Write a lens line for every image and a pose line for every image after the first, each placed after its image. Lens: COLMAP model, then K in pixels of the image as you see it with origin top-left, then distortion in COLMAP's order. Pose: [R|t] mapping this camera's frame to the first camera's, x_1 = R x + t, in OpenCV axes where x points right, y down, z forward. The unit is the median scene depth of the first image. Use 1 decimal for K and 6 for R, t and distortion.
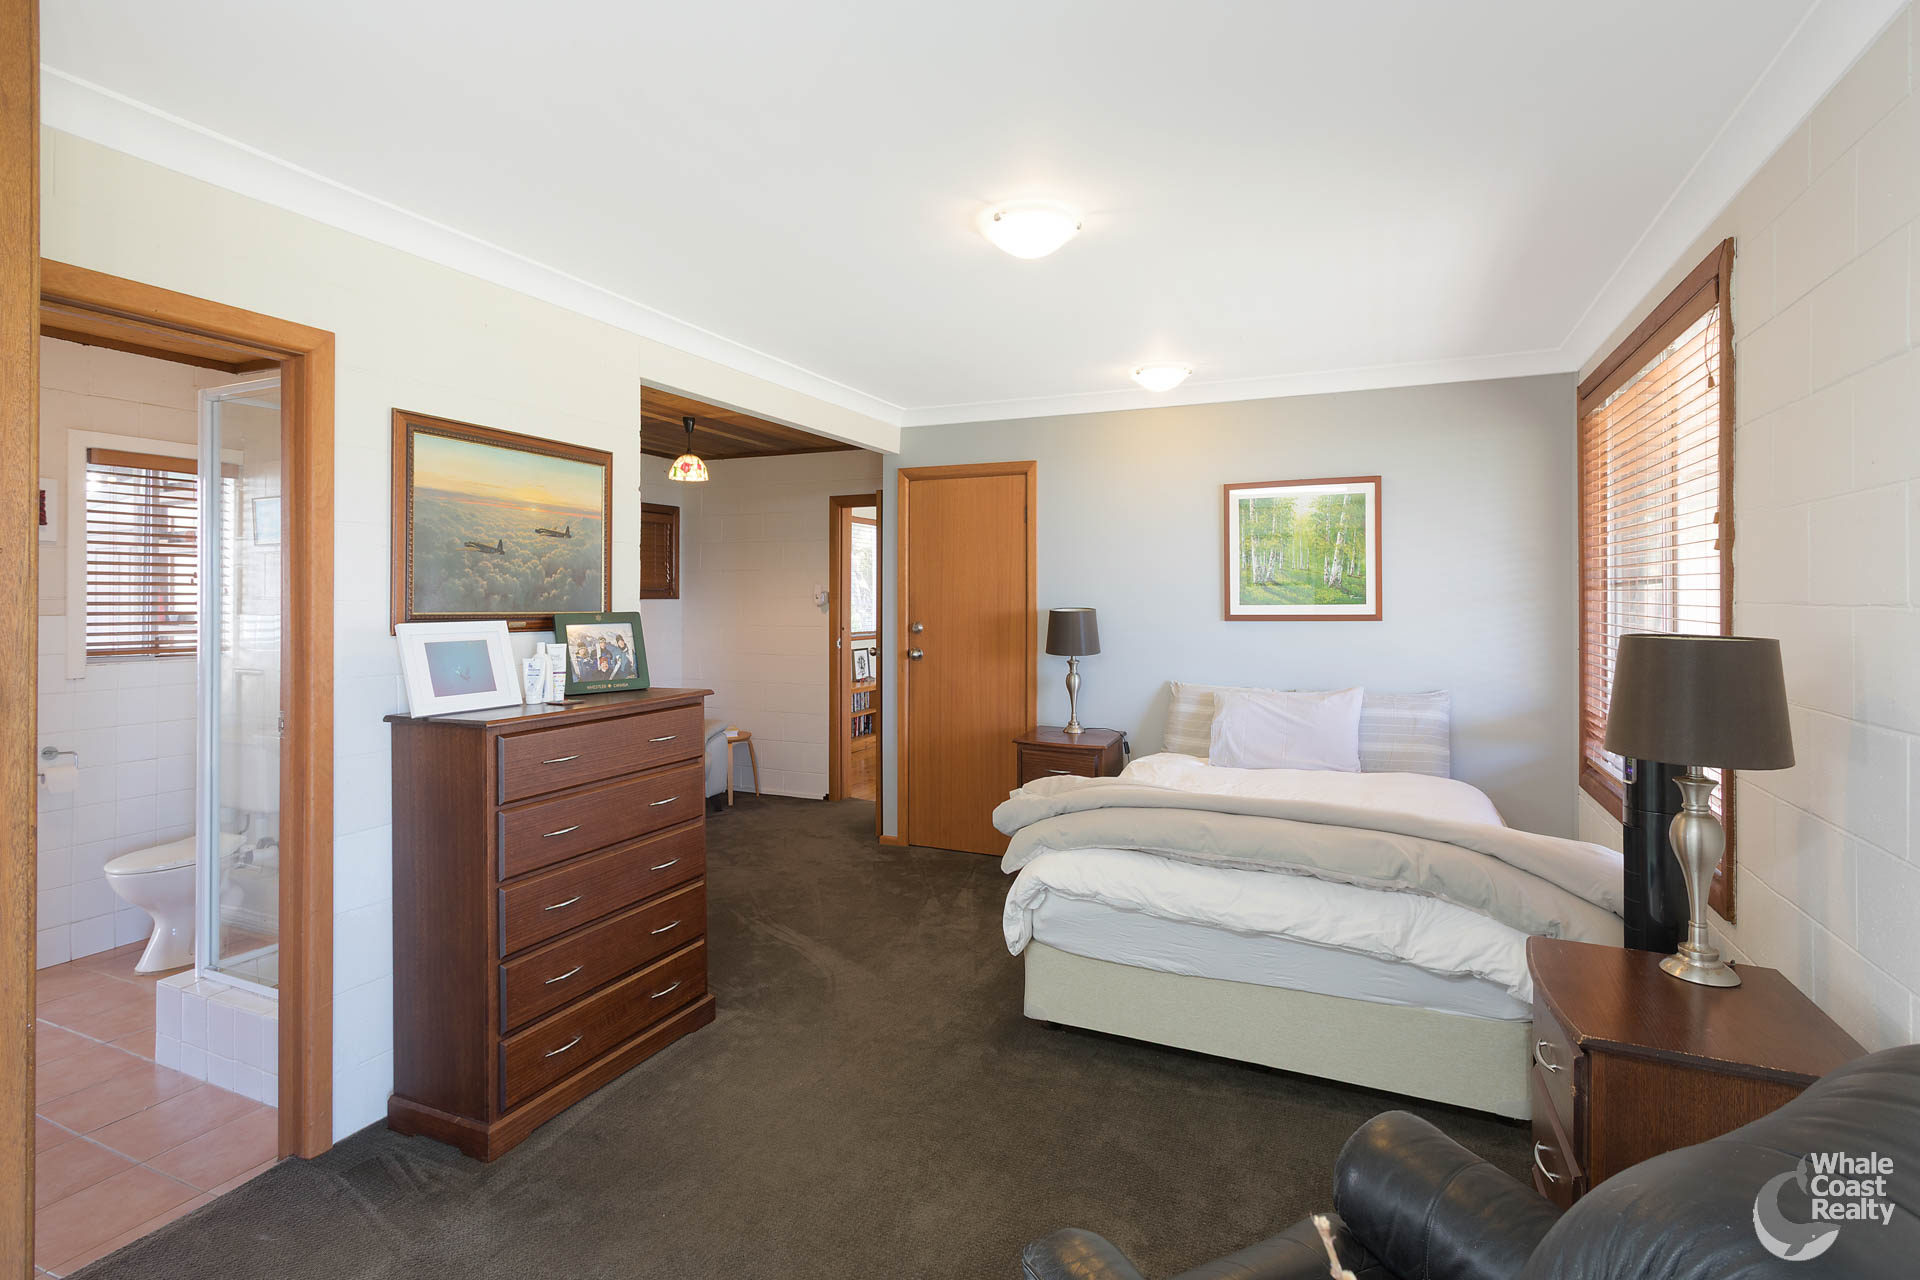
lens RADIAL K [[937.0, 0, 954.3], [0, 937.0, 594.6], [0, 0, 1]] dist [0.006818, 0.001818]
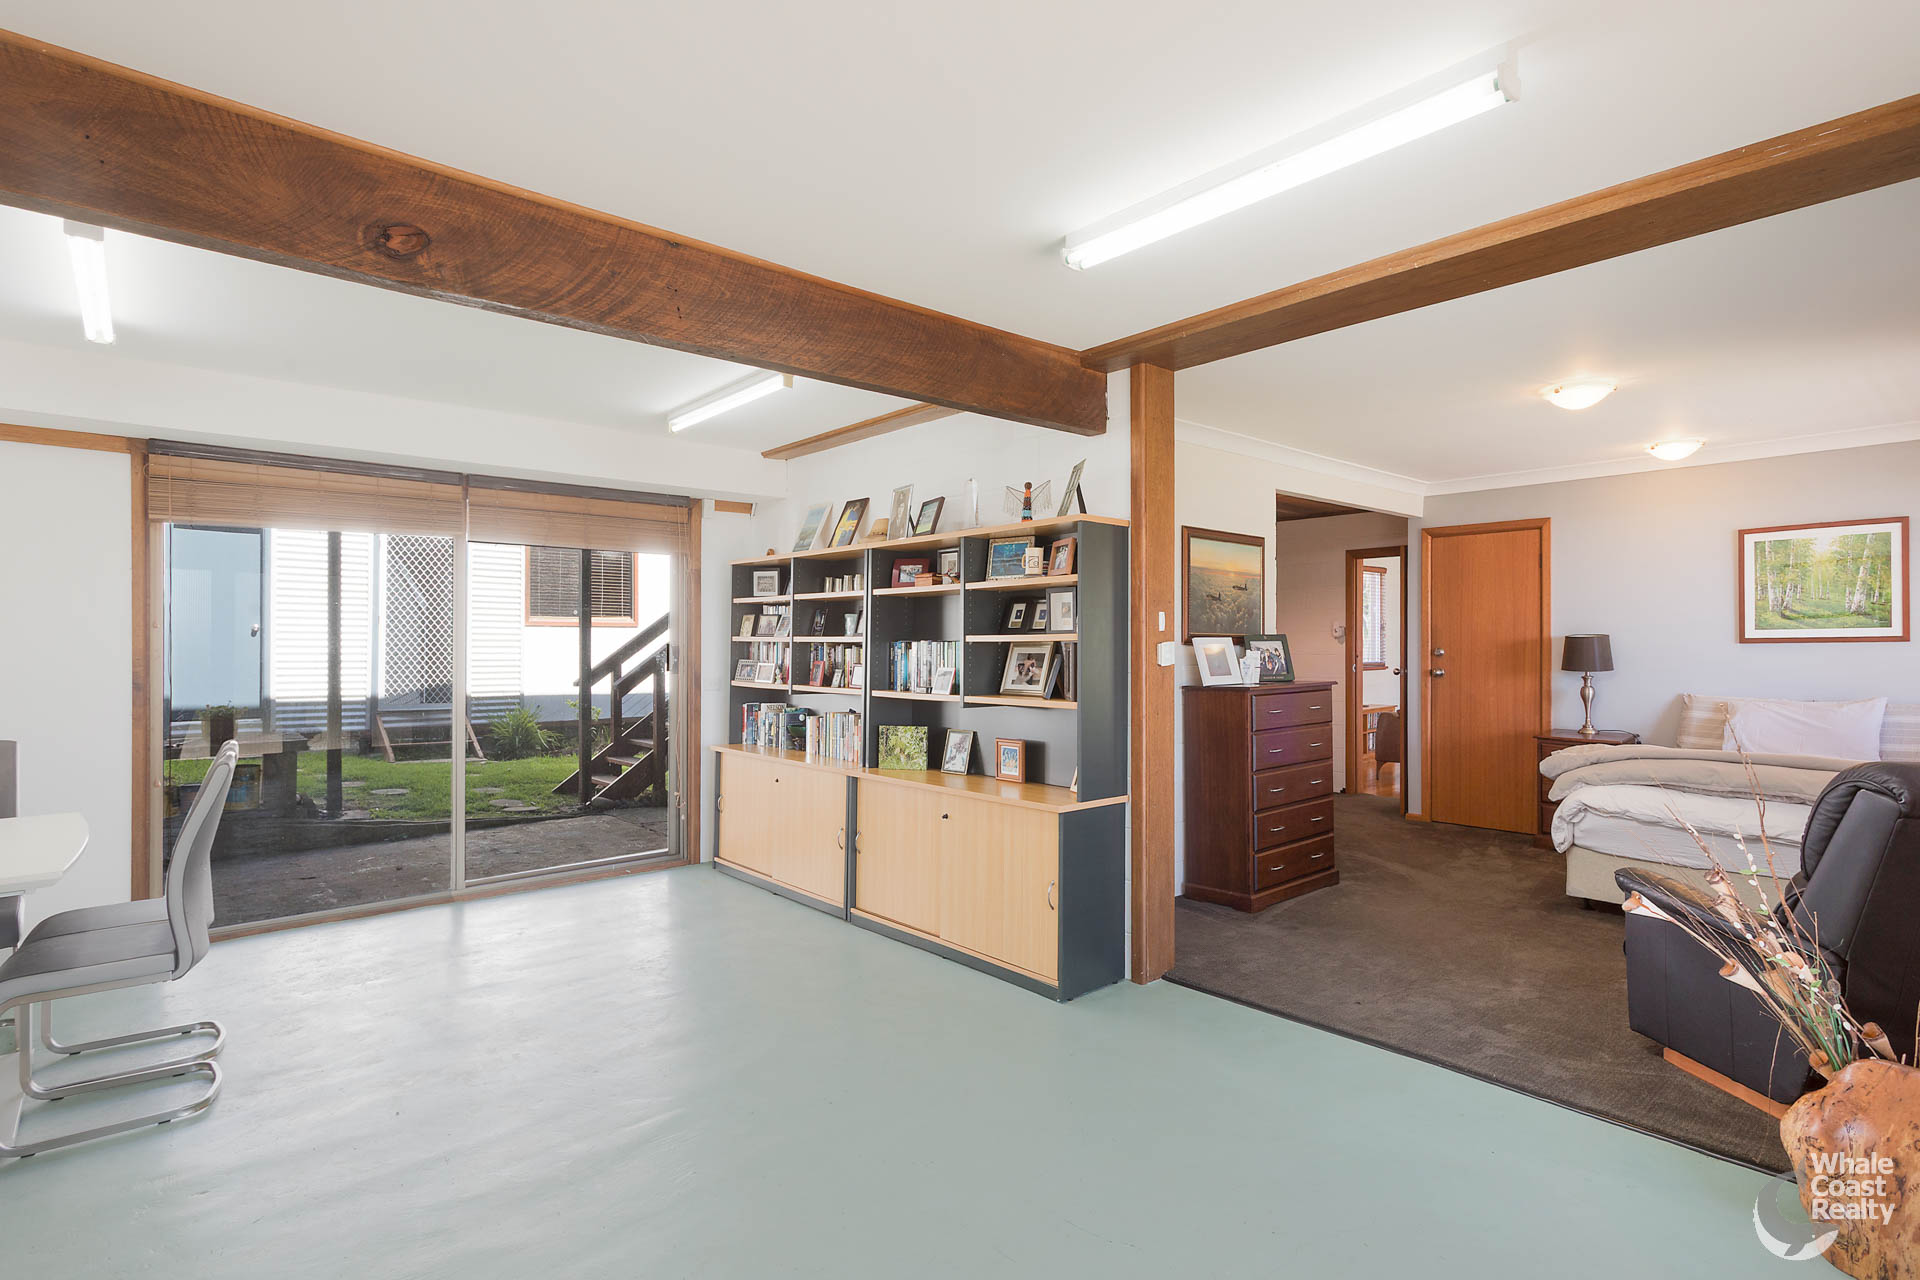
lens RADIAL K [[937.0, 0, 963.0], [0, 937.0, 648.0], [0, 0, 1]] dist [0.006818, 0.001818]
pose [[0.911605, -0.002851, -0.411056, -0.131259], [0.006526, 0.999950, 0.007536, 0.019854], [0.411015, -0.009553, 0.911579, -0.547553]]
